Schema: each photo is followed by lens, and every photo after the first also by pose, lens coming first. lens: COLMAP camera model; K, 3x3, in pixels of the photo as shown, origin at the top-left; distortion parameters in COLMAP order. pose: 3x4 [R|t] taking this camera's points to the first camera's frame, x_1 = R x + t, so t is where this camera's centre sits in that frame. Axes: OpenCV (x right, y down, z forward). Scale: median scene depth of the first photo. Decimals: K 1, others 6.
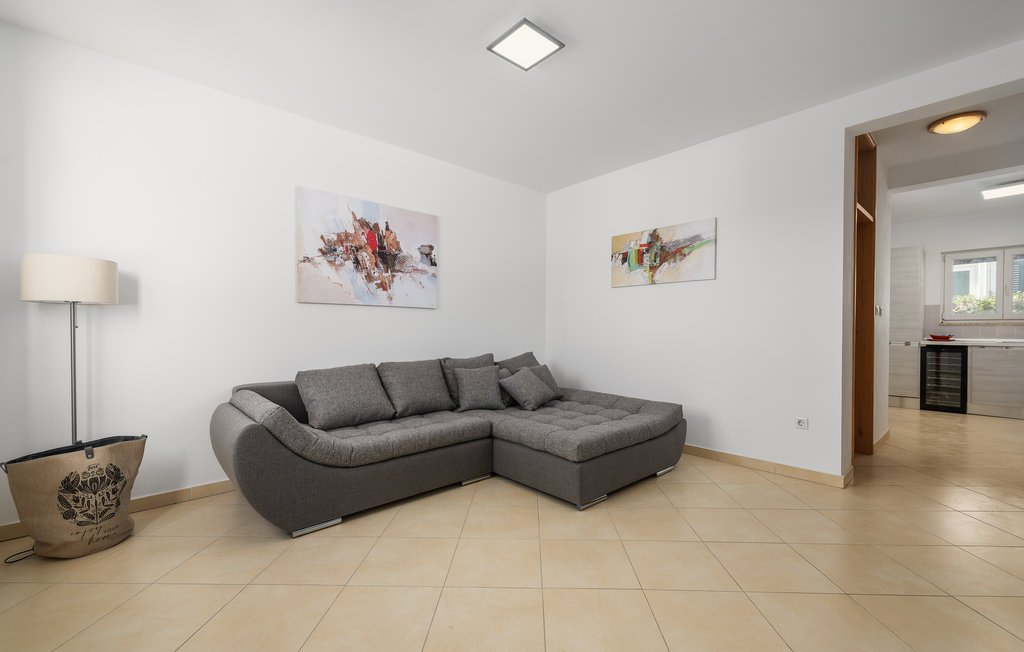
lens RADIAL K [[422.6, 0, 513.6], [0, 422.6, 328.8], [0, 0, 1]] dist [-0.000442, -0.000071]
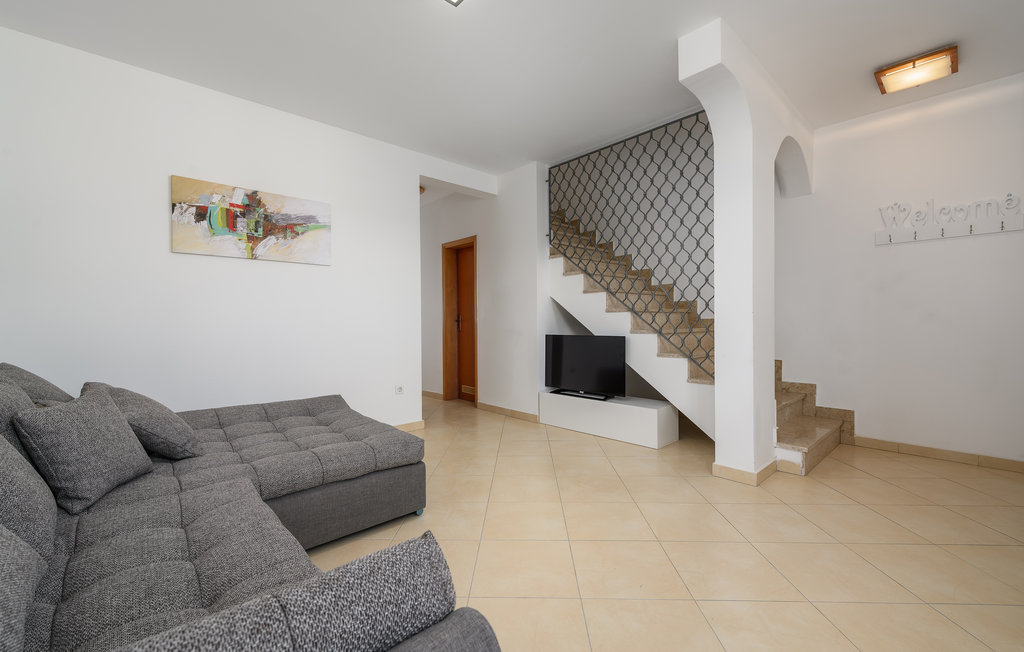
lens RADIAL K [[422.6, 0, 513.1], [0, 422.6, 322.7], [0, 0, 1]] dist [-0.000442, -0.000071]
pose [[-0.015701, -0.005033, 0.999864, -0.474557], [0.003167, 0.999982, 0.005083, 0.011945], [-0.999872, 0.003247, -0.015685, 0.521801]]
